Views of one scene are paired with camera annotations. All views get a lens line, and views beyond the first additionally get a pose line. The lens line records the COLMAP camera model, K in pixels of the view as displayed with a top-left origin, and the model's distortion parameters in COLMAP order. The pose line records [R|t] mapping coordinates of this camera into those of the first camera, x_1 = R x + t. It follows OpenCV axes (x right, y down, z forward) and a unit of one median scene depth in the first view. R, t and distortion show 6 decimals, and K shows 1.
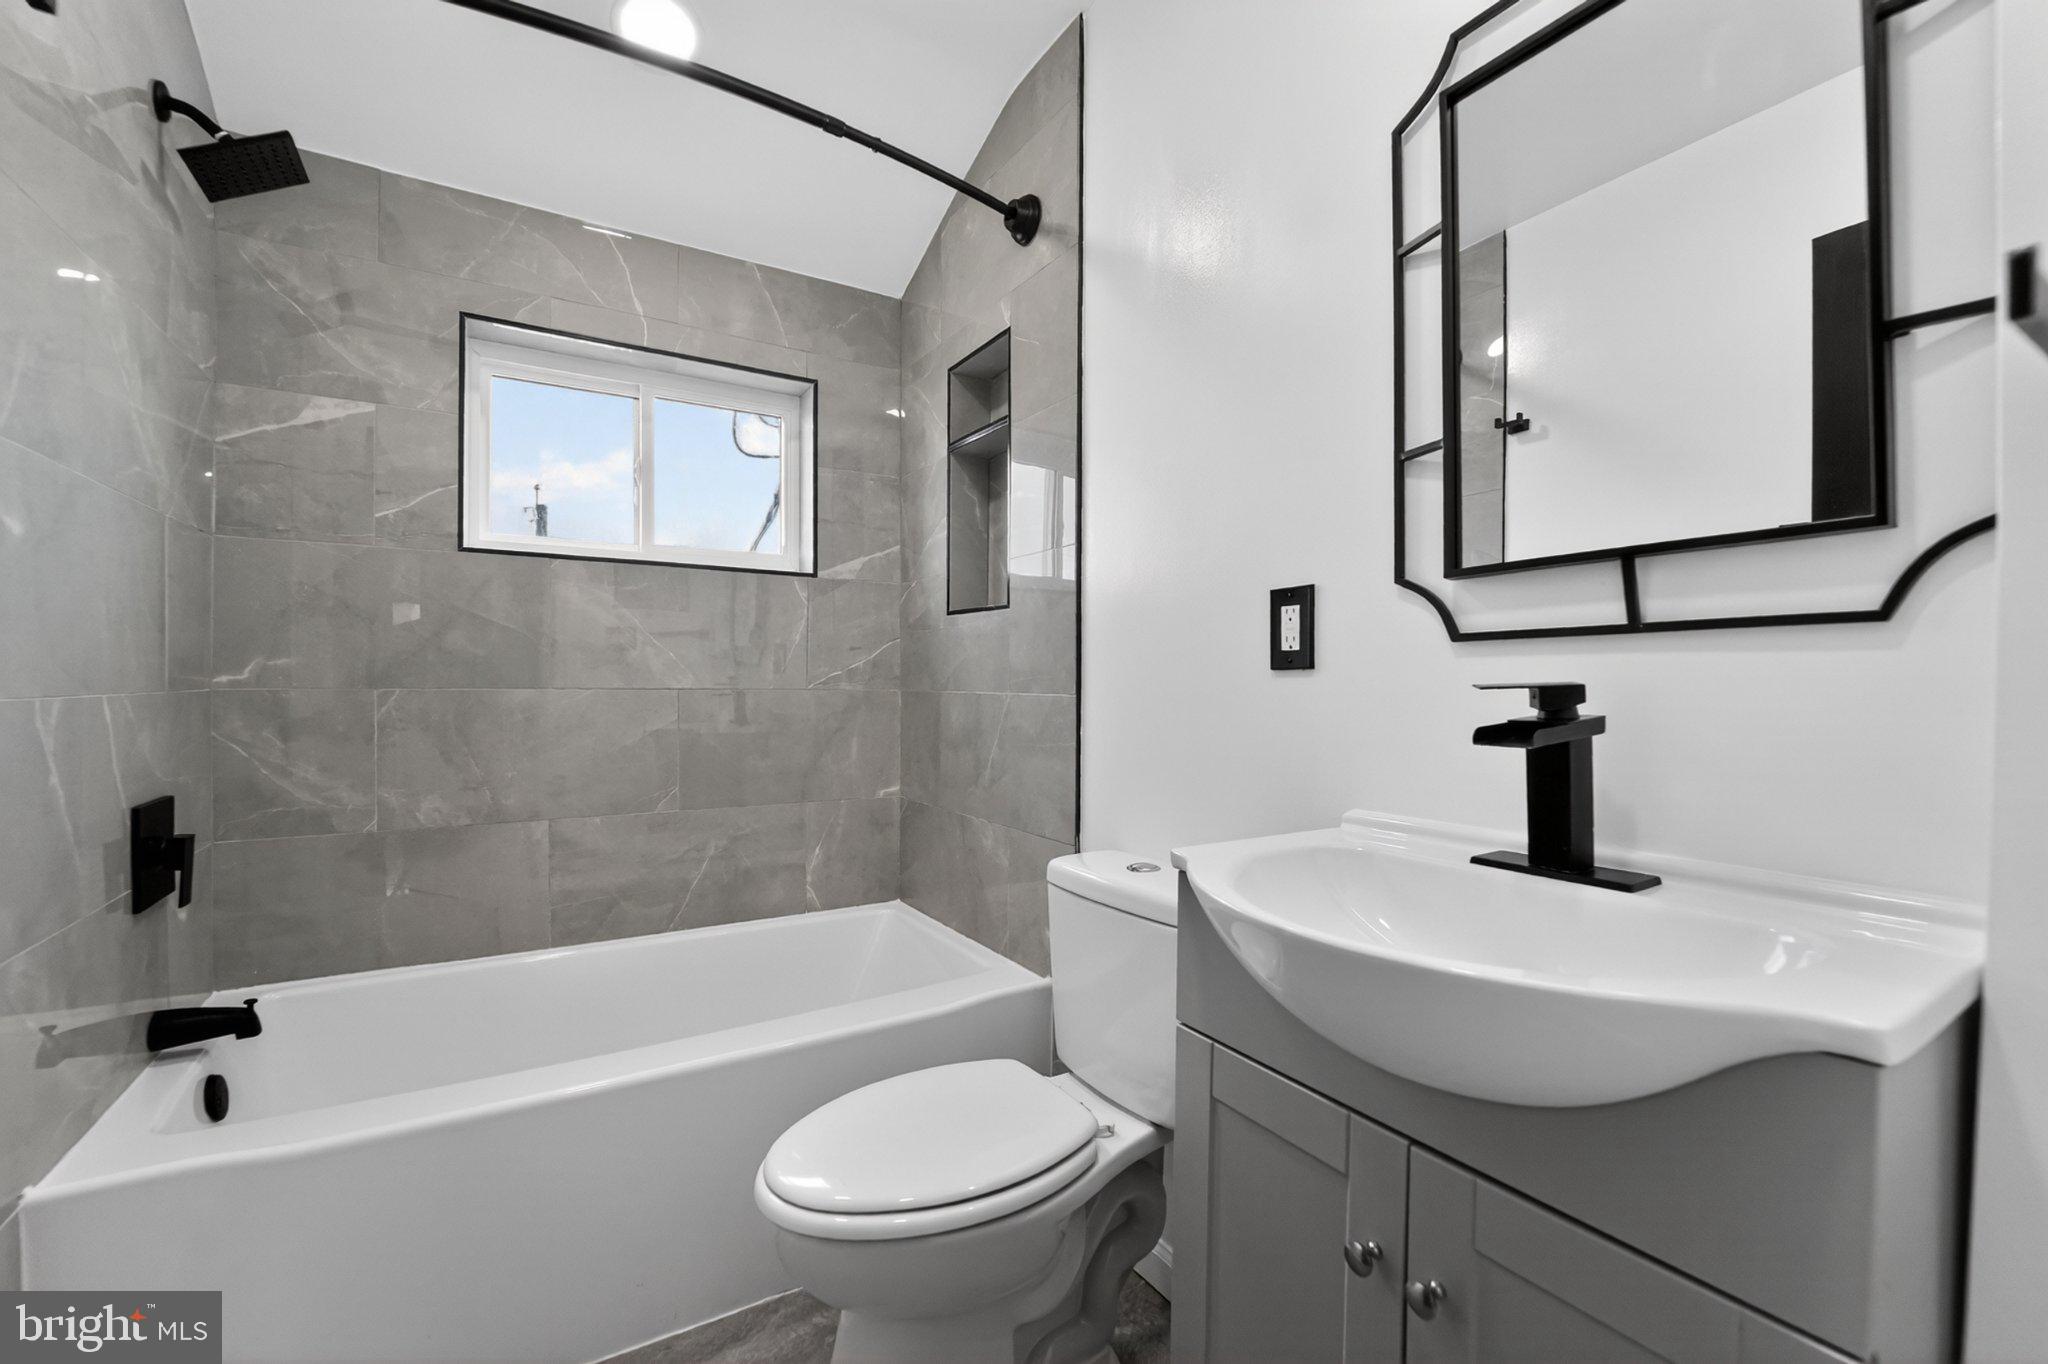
lens RADIAL K [[840.6, 0, 1033.1], [0, 840.6, 708.8], [0, 0, 1]] dist [-0.017857, -0.000313]
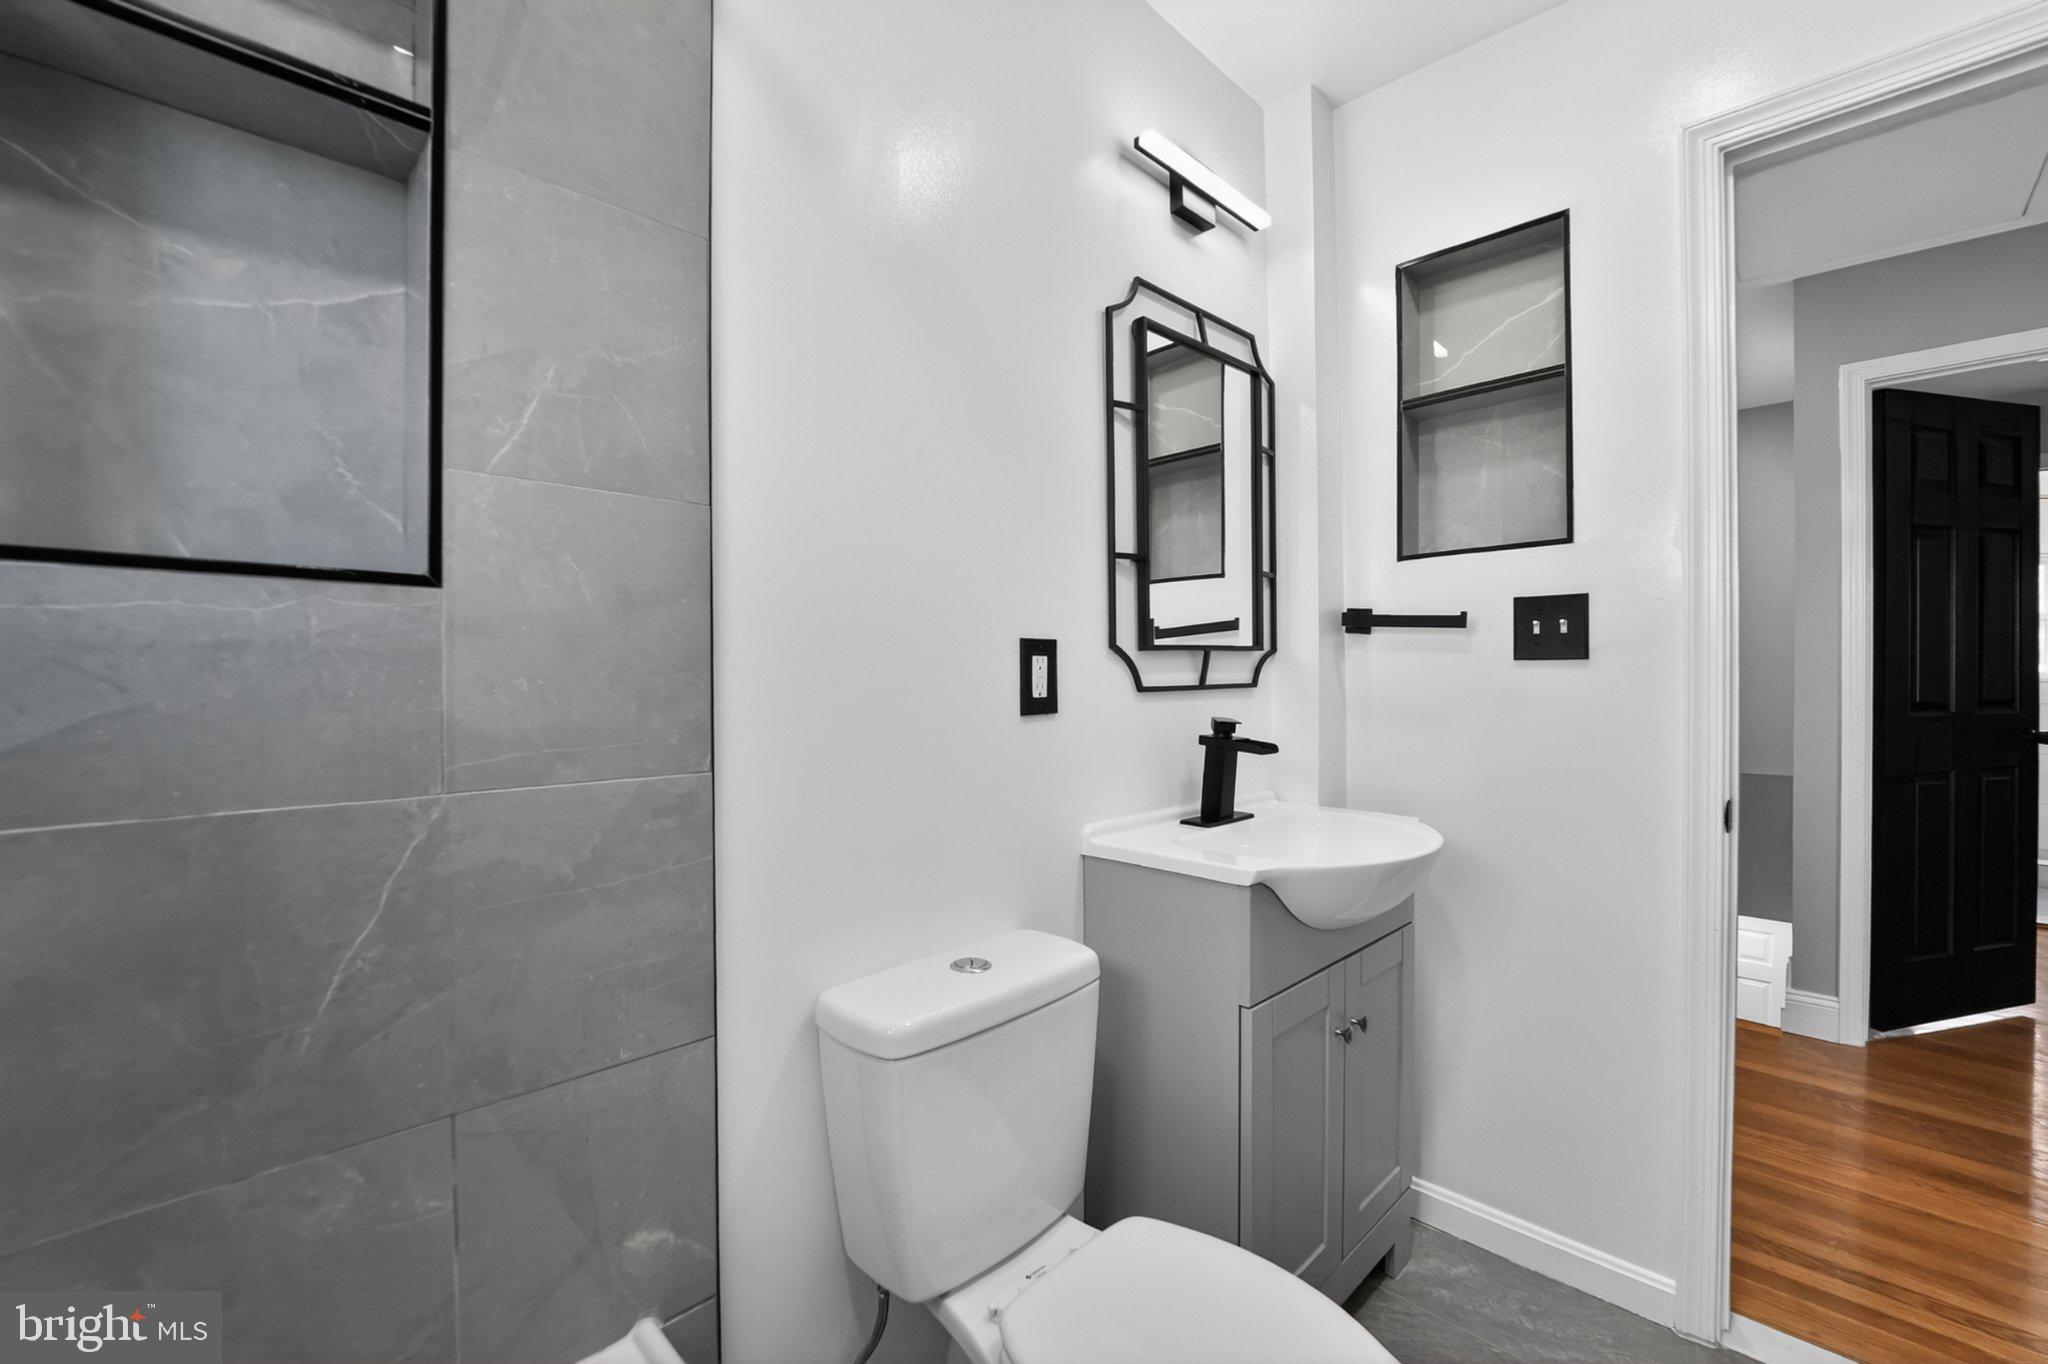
lens RADIAL K [[840.6, 0, 1033.1], [0, 840.6, 708.8], [0, 0, 1]] dist [-0.017857, -0.000313]
pose [[-0.231173, -0.047952, 0.971730, -0.764034], [0.029765, 0.997969, 0.056328, -0.117905], [-0.972457, 0.041945, -0.229276, 1.279432]]
